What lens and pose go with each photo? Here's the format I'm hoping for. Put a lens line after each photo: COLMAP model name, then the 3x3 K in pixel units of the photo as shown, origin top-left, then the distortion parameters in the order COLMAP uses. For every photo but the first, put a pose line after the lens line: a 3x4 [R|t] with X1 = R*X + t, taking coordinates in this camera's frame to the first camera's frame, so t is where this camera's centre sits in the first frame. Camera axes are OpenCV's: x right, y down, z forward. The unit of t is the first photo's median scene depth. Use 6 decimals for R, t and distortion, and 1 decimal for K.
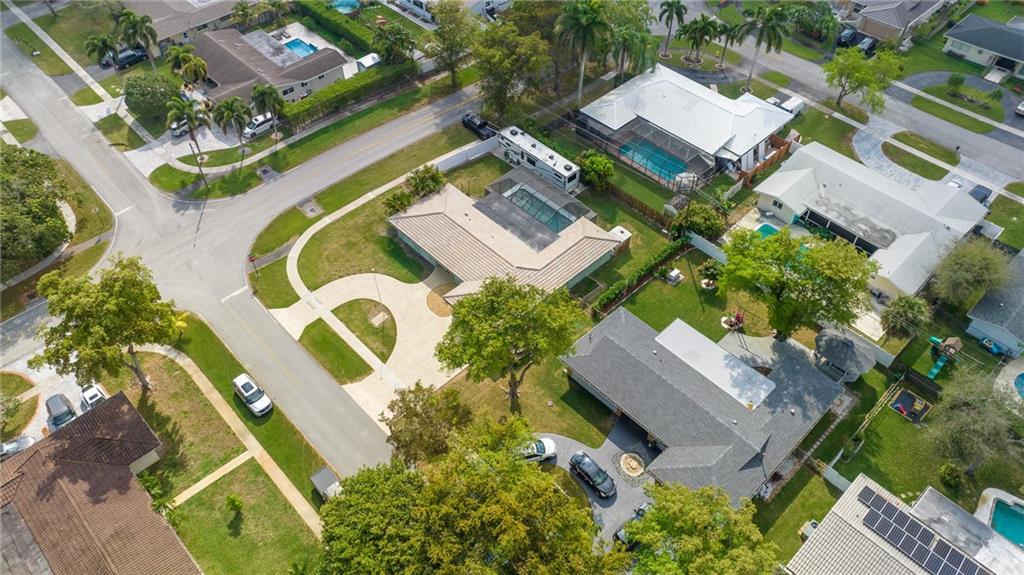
lens RADIAL K [[720.4, 0, 512.0], [0, 720.4, 287.5], [0, 0, 1]] dist [-0.009166, -0.000386]
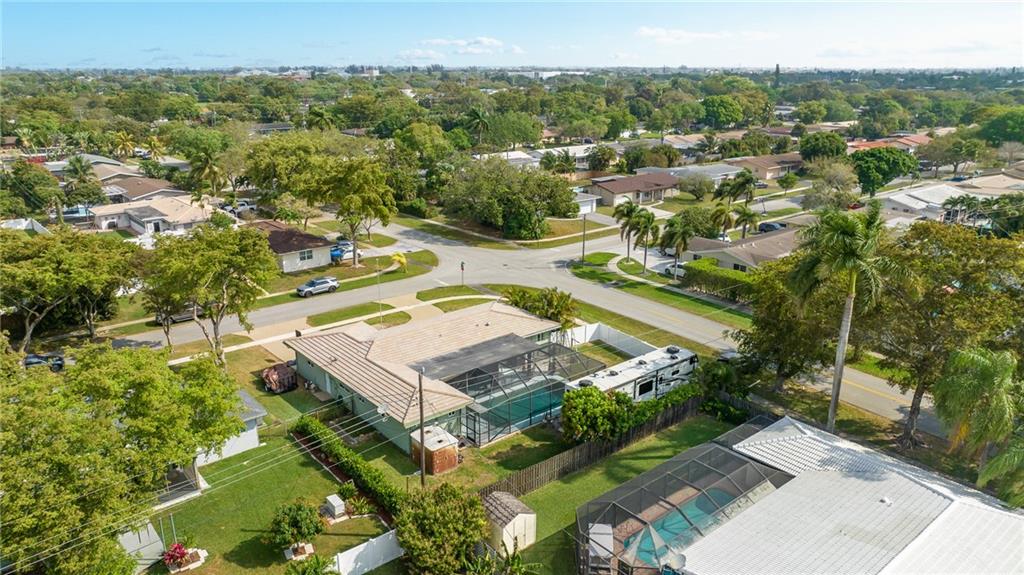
lens RADIAL K [[720.4, 0, 512.0], [0, 720.4, 287.5], [0, 0, 1]] dist [-0.009166, -0.000386]
pose [[-0.068034, 0.301226, -0.951123, 0.595483], [-0.744259, 0.619557, 0.249454, -0.306378], [0.664417, 0.724853, 0.182039, 0.773017]]
